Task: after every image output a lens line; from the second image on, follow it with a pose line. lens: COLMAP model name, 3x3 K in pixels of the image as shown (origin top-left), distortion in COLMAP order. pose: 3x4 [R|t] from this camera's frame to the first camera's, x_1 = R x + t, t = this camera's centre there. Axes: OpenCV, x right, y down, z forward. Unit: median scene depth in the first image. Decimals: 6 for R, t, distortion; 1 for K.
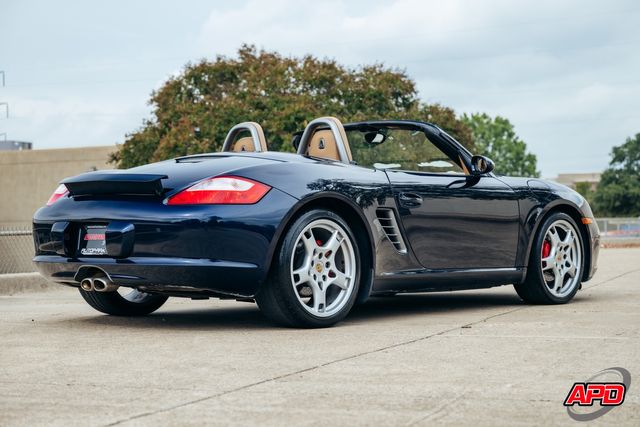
lens RADIAL K [[1299.2, 0, 320.0], [0, 1299.2, 213.5], [0, 0, 1]] dist [0.019307, 0.168344]
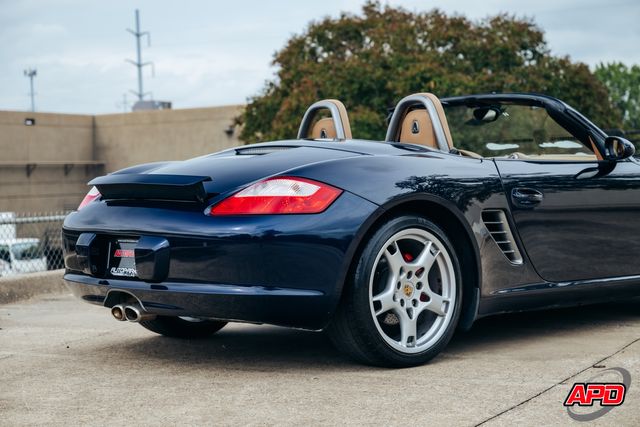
lens RADIAL K [[1249.0, 0, 320.0], [0, 1249.0, 213.5], [0, 0, 1]] dist [0.010491, -0.302282]
pose [[0.993776, -0.010547, -0.110895, 0.028428], [0.015092, 0.999077, 0.040227, -0.032791], [0.110368, -0.041650, 0.993018, 0.228375]]
